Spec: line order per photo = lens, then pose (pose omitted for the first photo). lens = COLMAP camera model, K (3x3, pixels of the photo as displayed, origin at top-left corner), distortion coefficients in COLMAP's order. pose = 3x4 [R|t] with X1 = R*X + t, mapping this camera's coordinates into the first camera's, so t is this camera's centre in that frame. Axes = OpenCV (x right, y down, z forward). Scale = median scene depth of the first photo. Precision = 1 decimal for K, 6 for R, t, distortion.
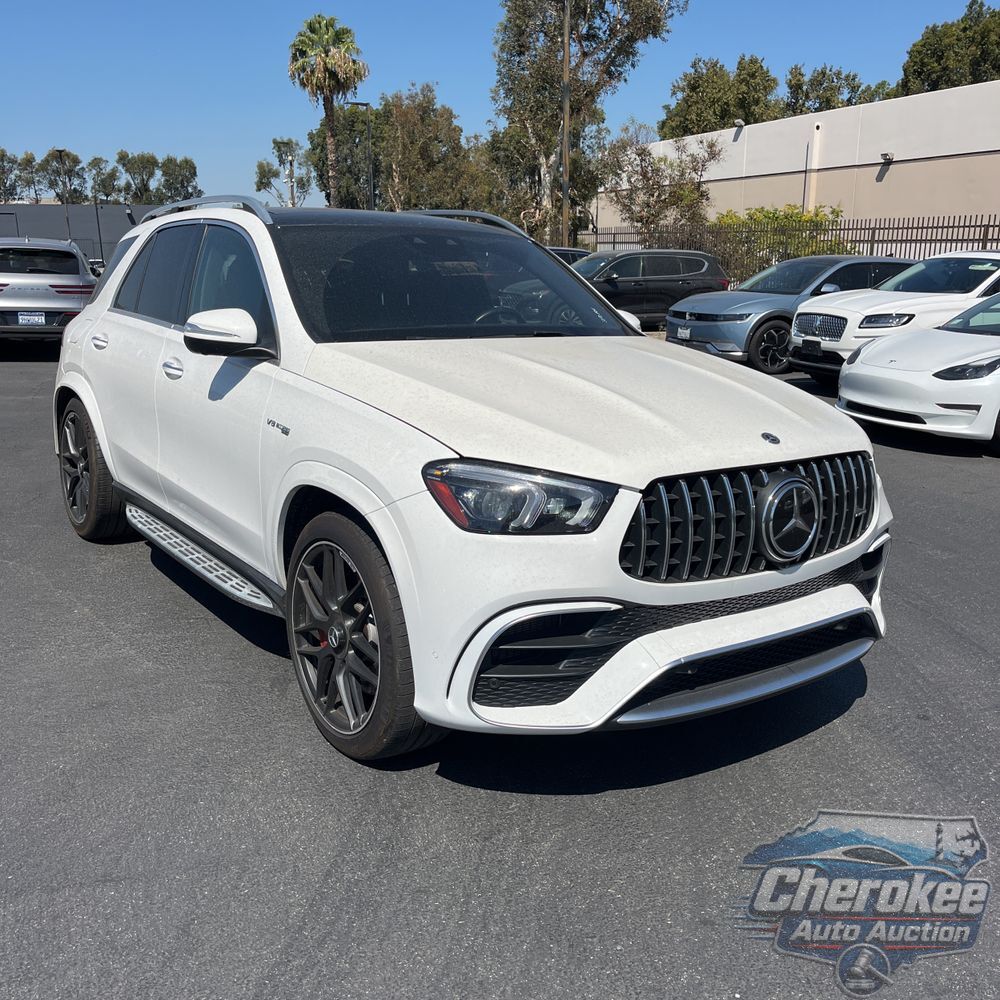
lens RADIAL K [[1015.5, 0, 506.8], [0, 1015.5, 502.2], [0, 0, 1]] dist [0.023528, 0.000000]
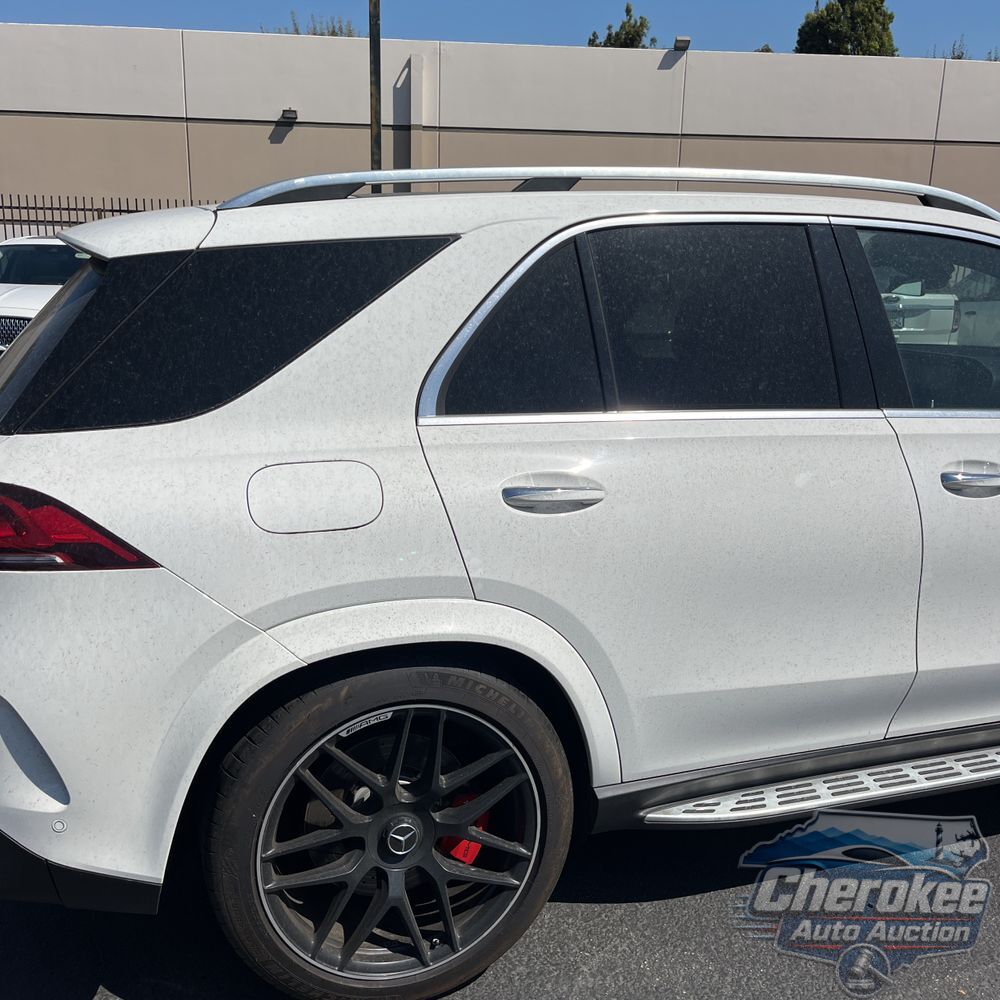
lens RADIAL K [[1015.5, 0, 490.3], [0, 1015.5, 500.9], [0, 0, 1]] dist [0.023528, 0.000000]
pose [[0.297470, -0.235603, 0.925204, -0.121728], [0.214220, 0.960835, 0.175800, -0.035990], [-0.930388, 0.145901, 0.336291, 0.136270]]
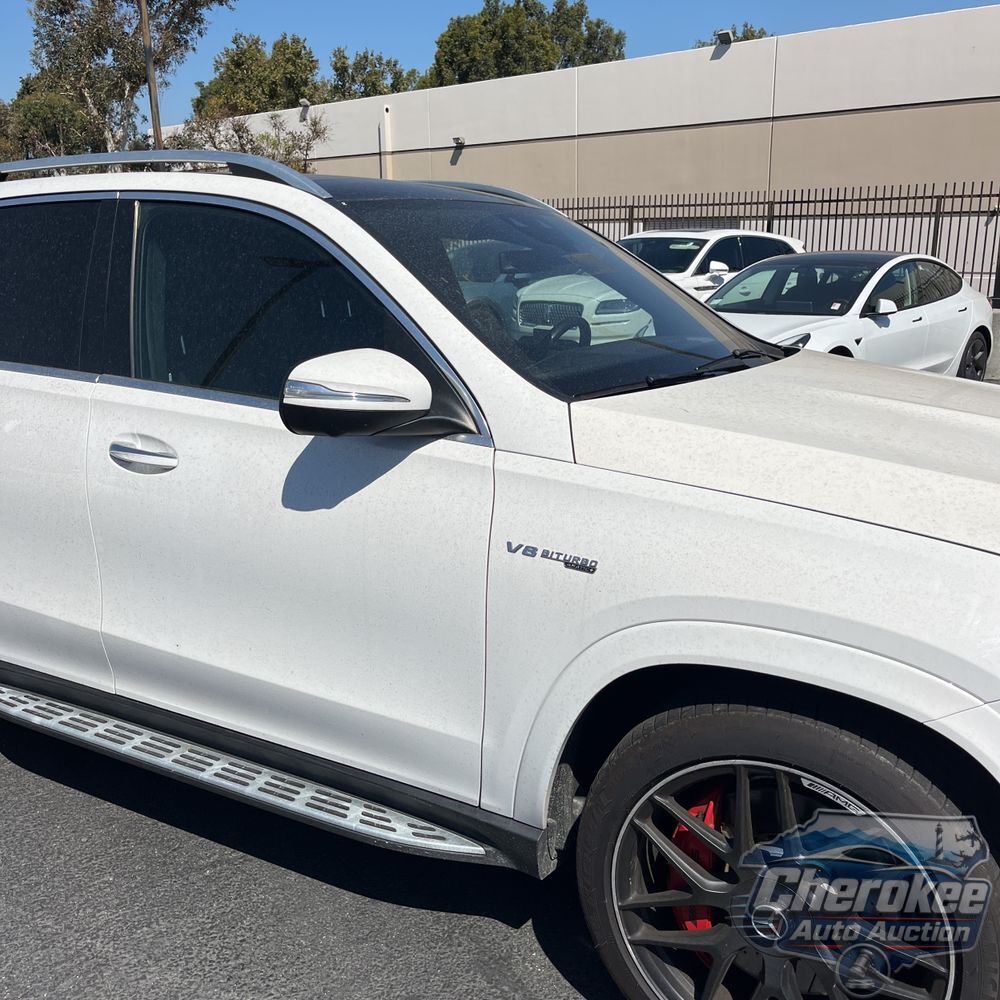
lens RADIAL K [[1015.5, 0, 501.3], [0, 1015.5, 500.2], [0, 0, 1]] dist [0.023528, 0.000000]
pose [[0.909174, -0.122431, 0.398013, -0.047867], [0.117228, 0.992397, 0.037484, -0.013247], [-0.399576, 0.012579, 0.916614, 0.050932]]
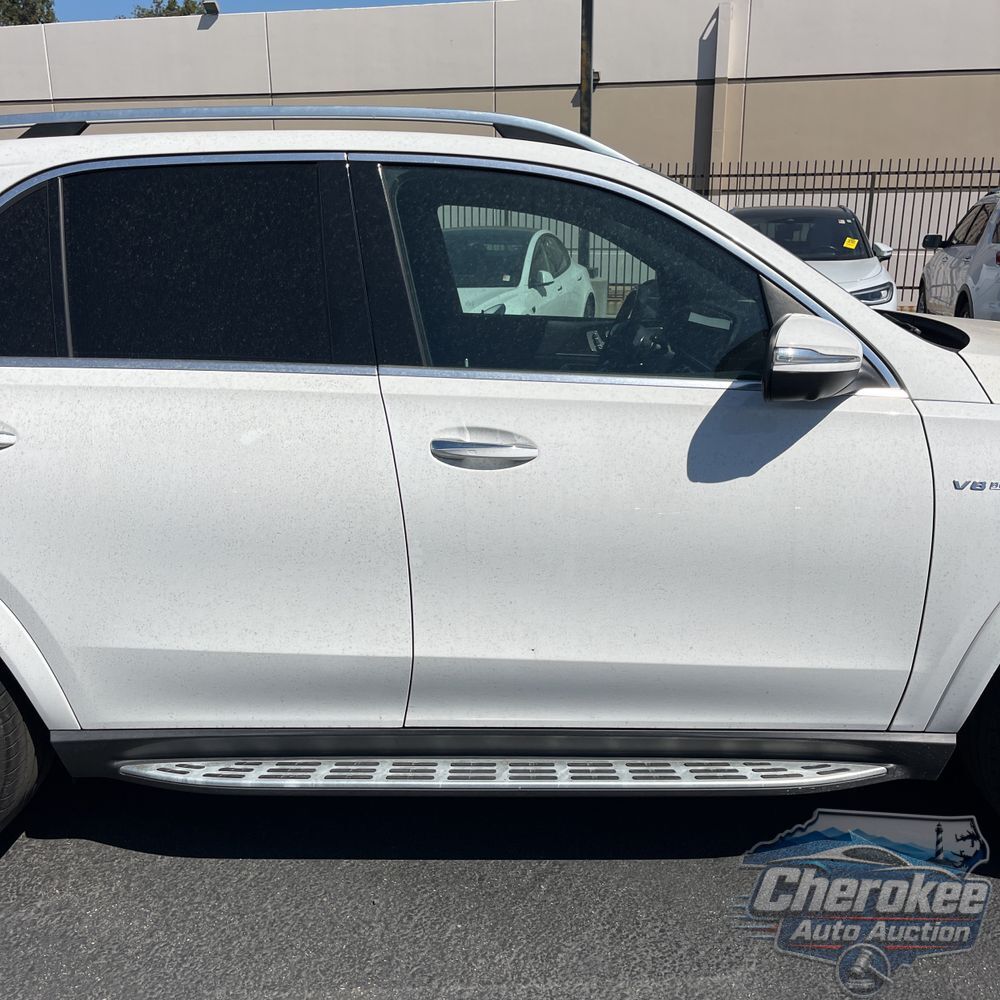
lens RADIAL K [[1015.5, 0, 498.6], [0, 1015.5, 501.3], [0, 0, 1]] dist [0.023528, 0.000000]
pose [[0.591770, -0.235138, 0.771051, -0.092447], [0.203711, 0.969087, 0.139185, -0.022375], [-0.779943, 0.074706, 0.621376, 0.086725]]
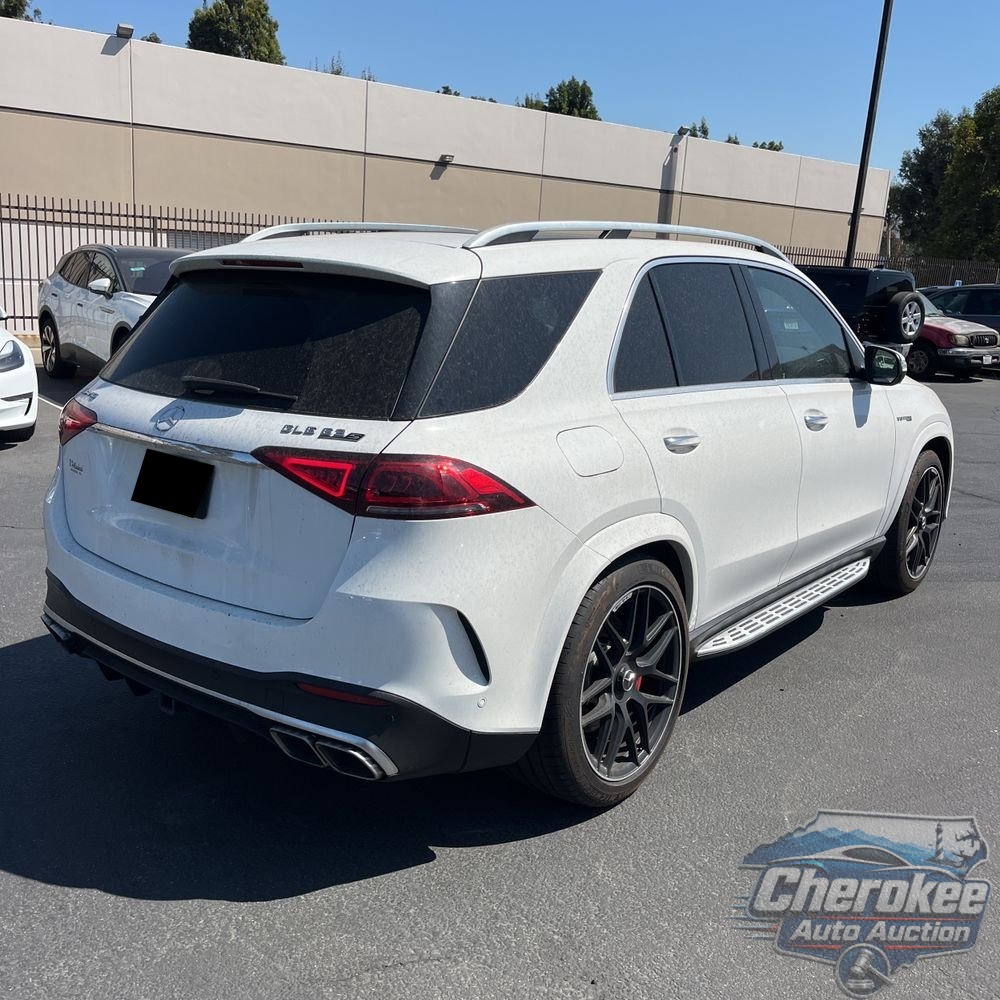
lens RADIAL K [[1015.5, 0, 499.7], [0, 1015.5, 493.4], [0, 0, 1]] dist [0.023528, 0.000000]
pose [[-0.259198, -0.237888, 0.936069, -0.150016], [0.180421, 0.940205, 0.288898, -0.051083], [-0.948823, 0.243768, -0.200779, 0.191604]]
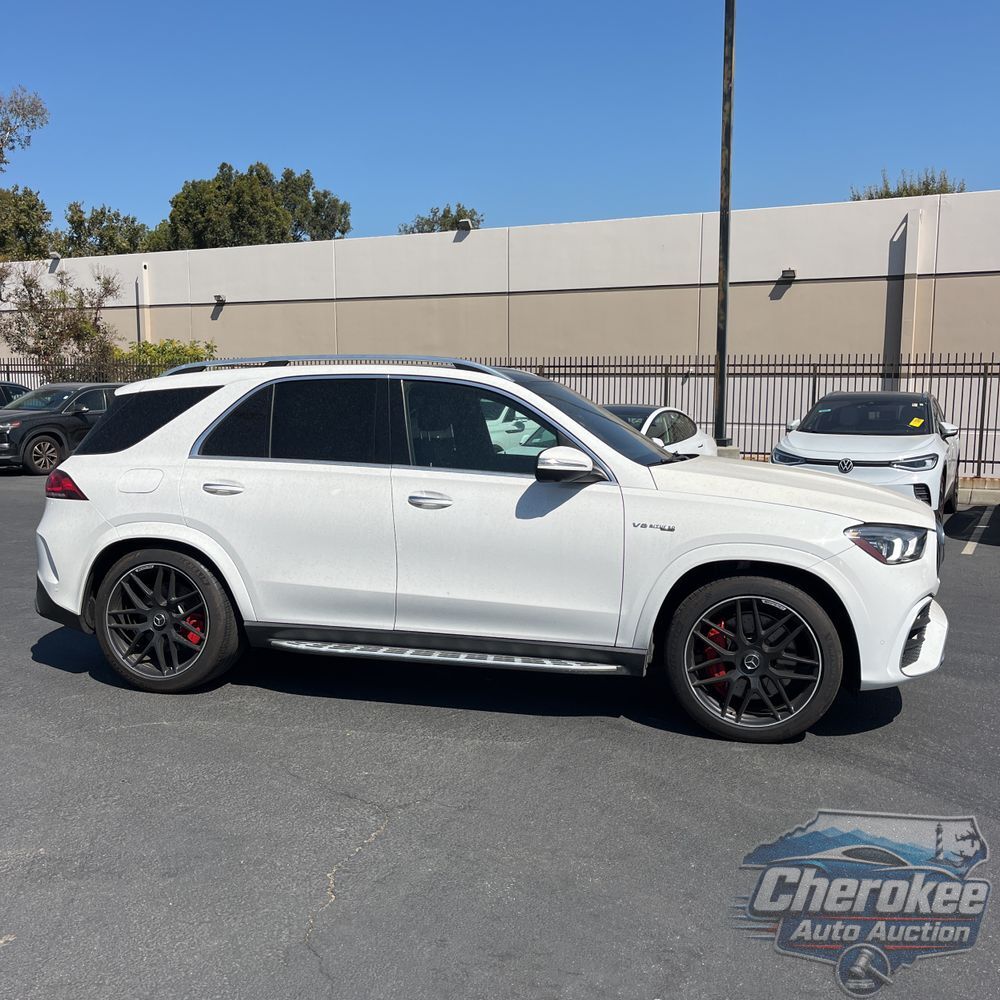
lens RADIAL K [[1015.5, 0, 500.0], [0, 1015.5, 500.0], [0, 0, 1]] dist [0.023528, 0.000000]
pose [[0.764744, -0.078465, 0.639539, -0.129593], [0.156636, 0.985422, -0.066399, -0.005260], [-0.625006, 0.150953, 0.765886, 0.006709]]
